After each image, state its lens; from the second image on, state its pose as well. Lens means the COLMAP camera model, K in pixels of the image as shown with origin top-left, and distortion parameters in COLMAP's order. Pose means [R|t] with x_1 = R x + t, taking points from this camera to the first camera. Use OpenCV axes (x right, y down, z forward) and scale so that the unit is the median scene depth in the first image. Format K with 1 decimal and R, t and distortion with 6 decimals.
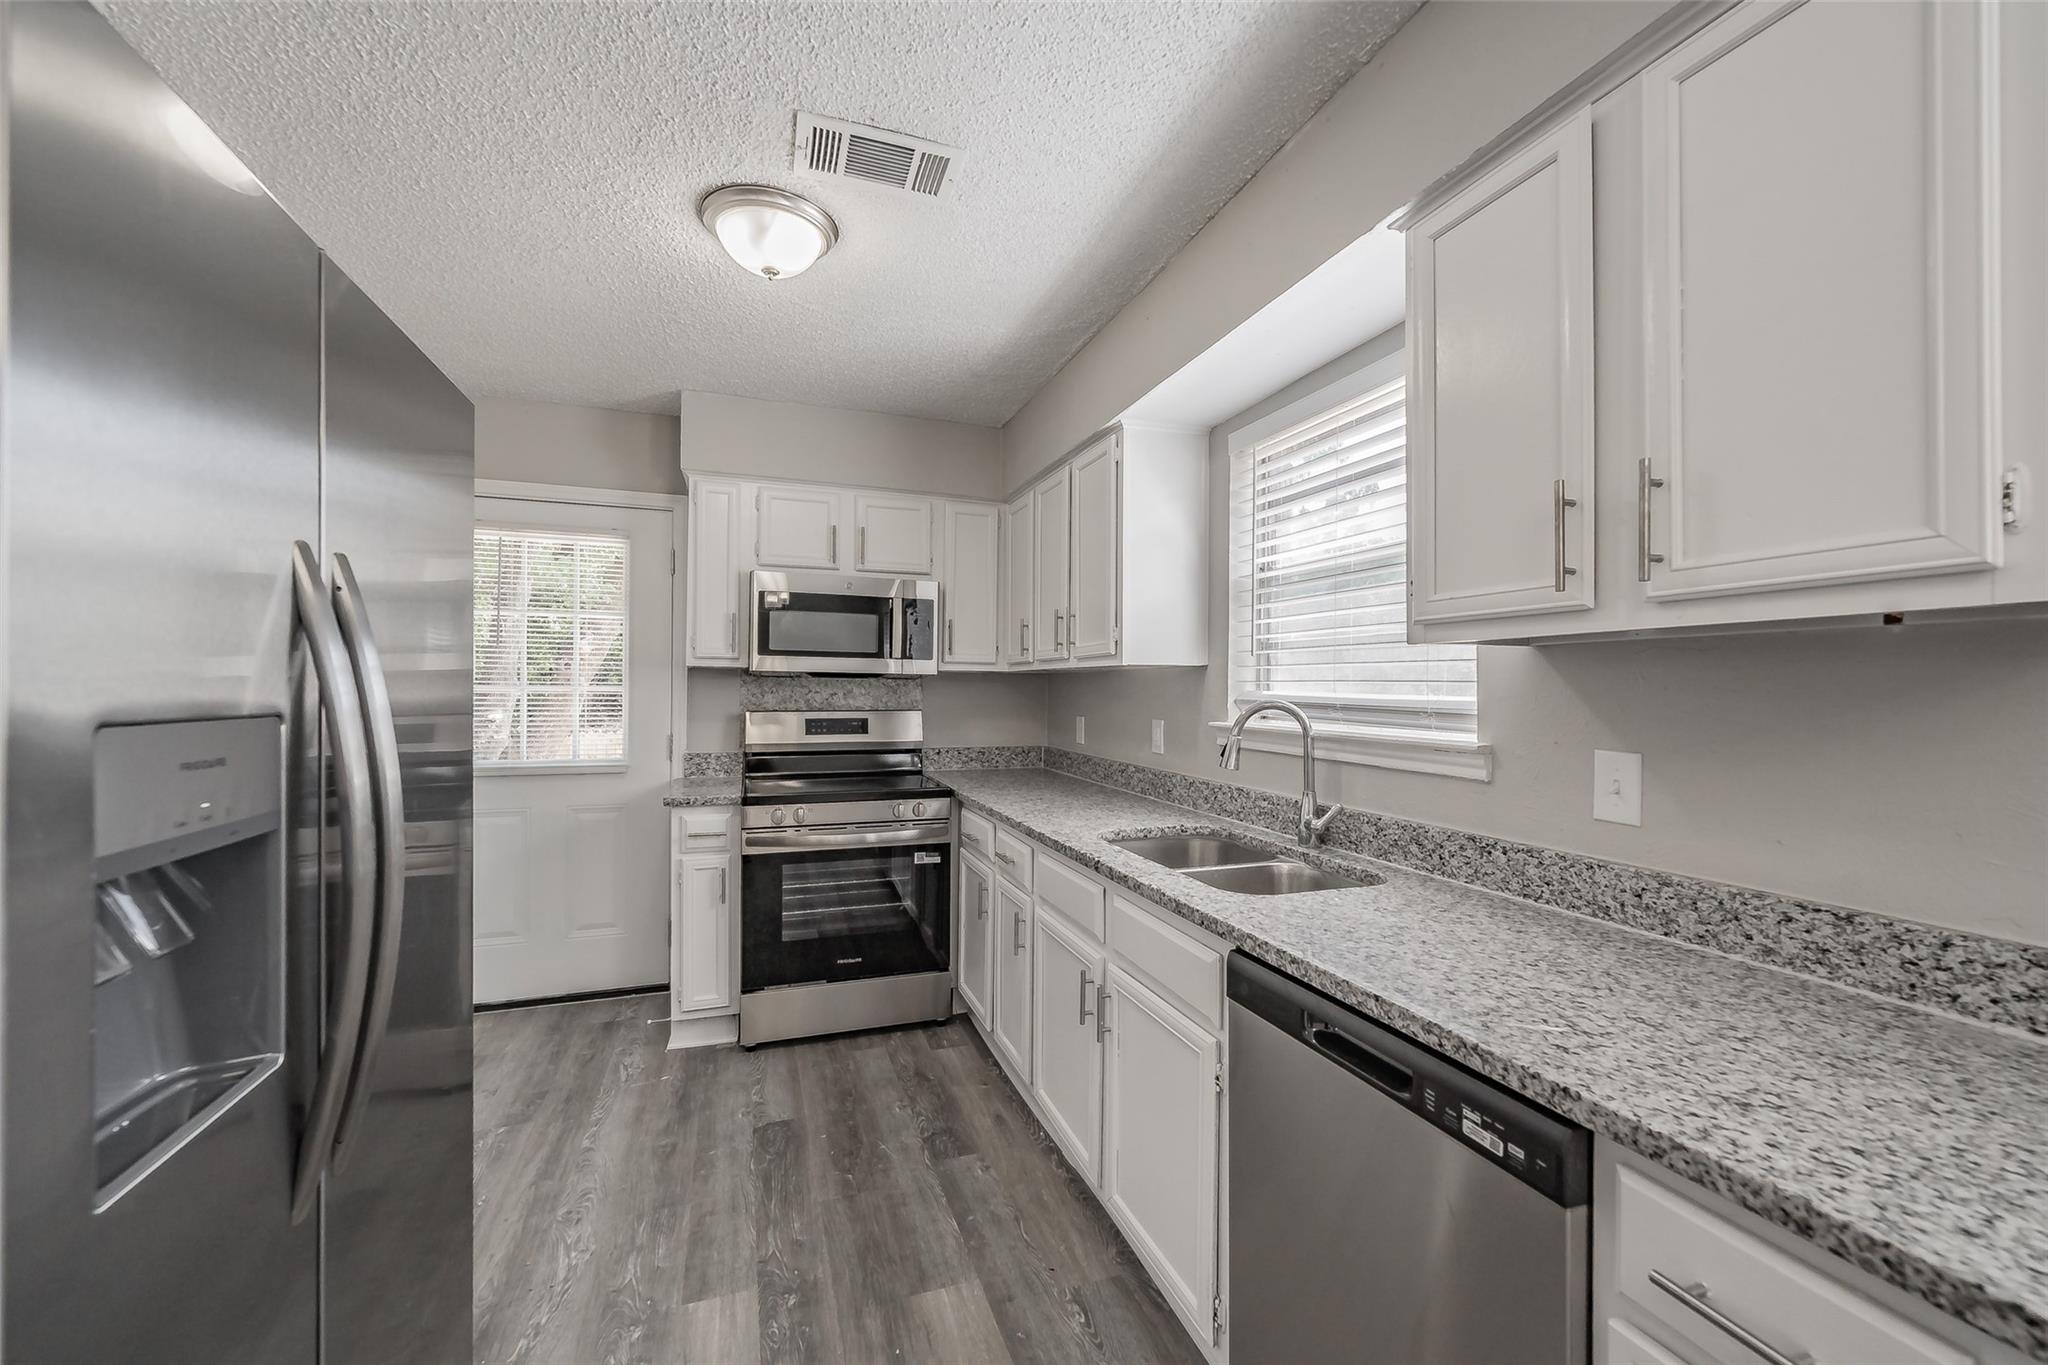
lens RADIAL K [[800.8, 0, 1021.4], [0, 800.8, 690.5], [0, 0, 1]] dist [-0.001880, -0.000445]
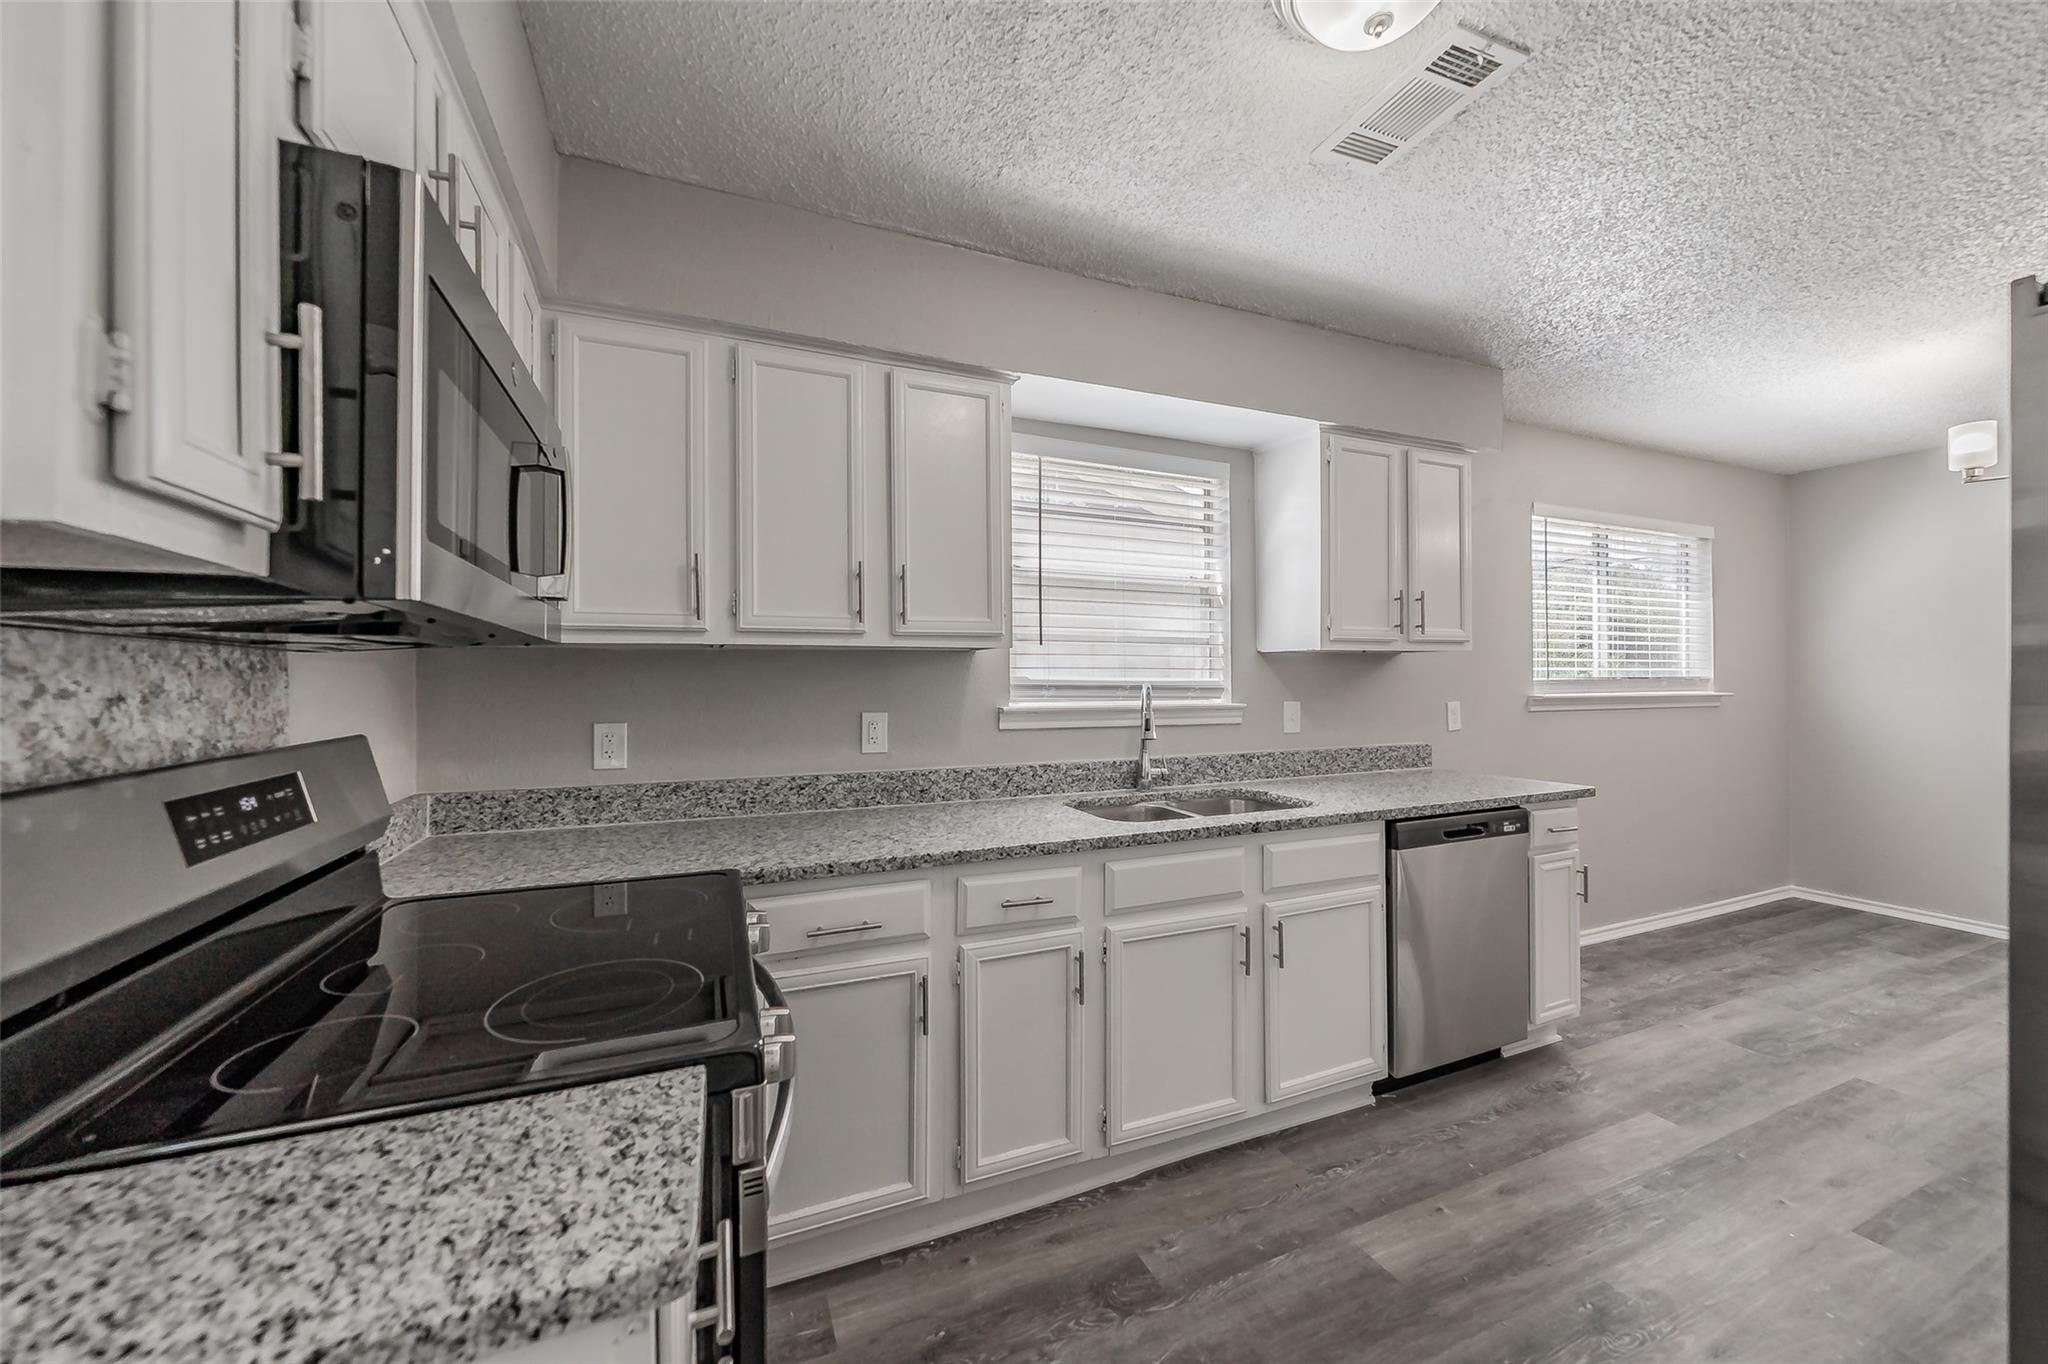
lens RADIAL K [[735.4, 0, 1011.4], [0, 735.4, 679.9], [0, 0, 1]] dist [0.000018, -0.000002]
pose [[-0.058376, -0.008261, 0.998261, -0.737451], [0.005887, 0.999946, 0.008620, -0.004154], [-0.998277, 0.006380, -0.058324, 1.104947]]
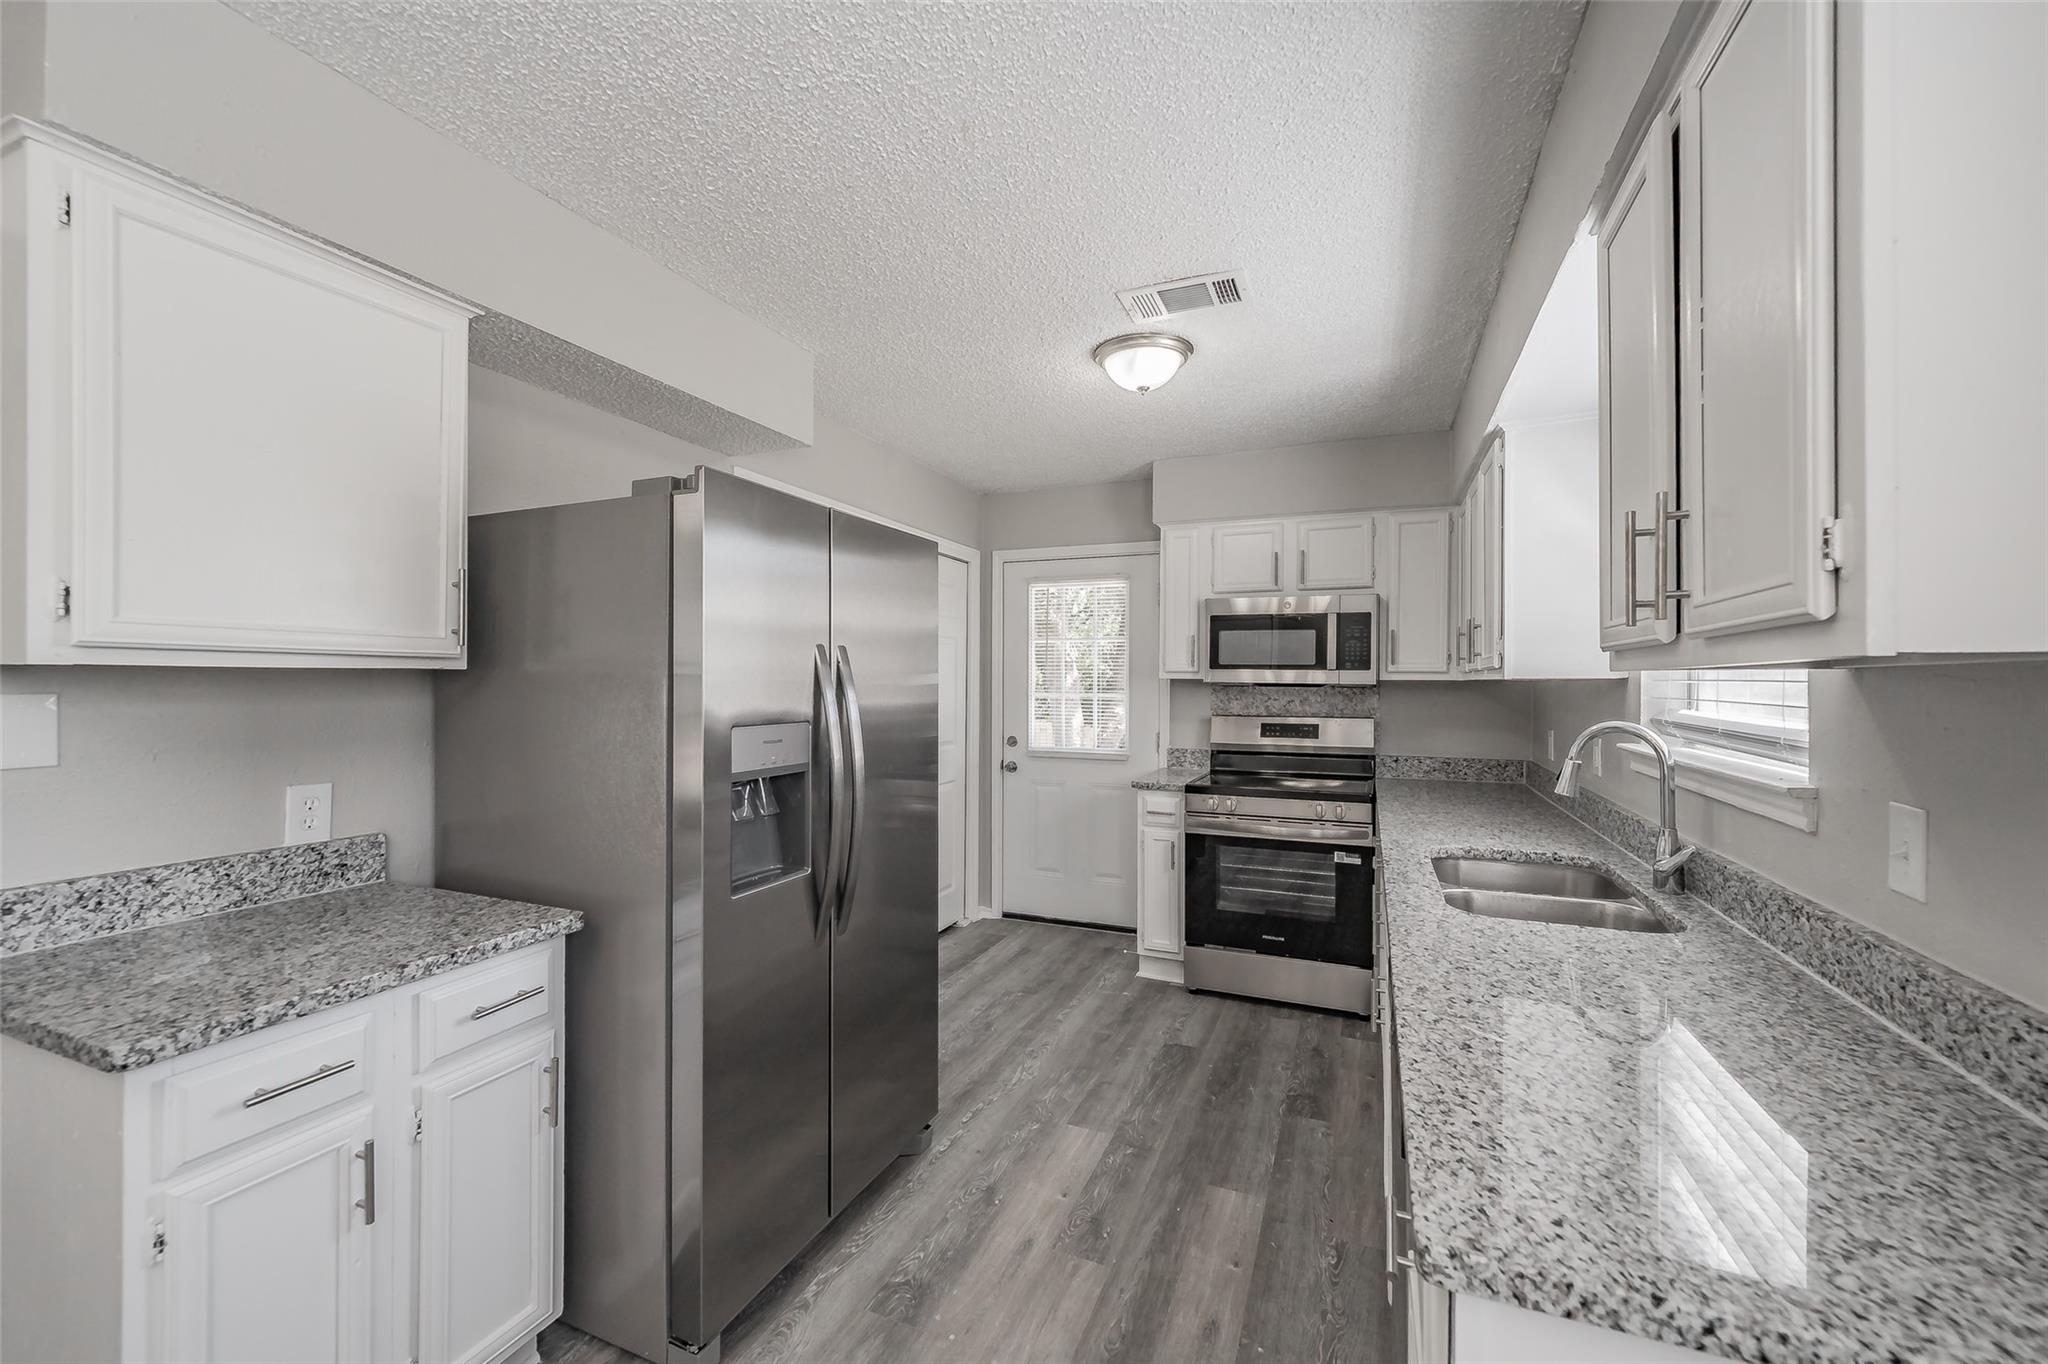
lens RADIAL K [[800.8, 0, 1021.4], [0, 800.8, 690.0], [0, 0, 1]] dist [-0.001880, -0.000445]
pose [[0.736843, 0.002521, -0.676059, 0.359930], [0.000131, 0.999992, 0.003872, -0.023270], [0.676063, -0.002942, 0.736838, -0.096416]]
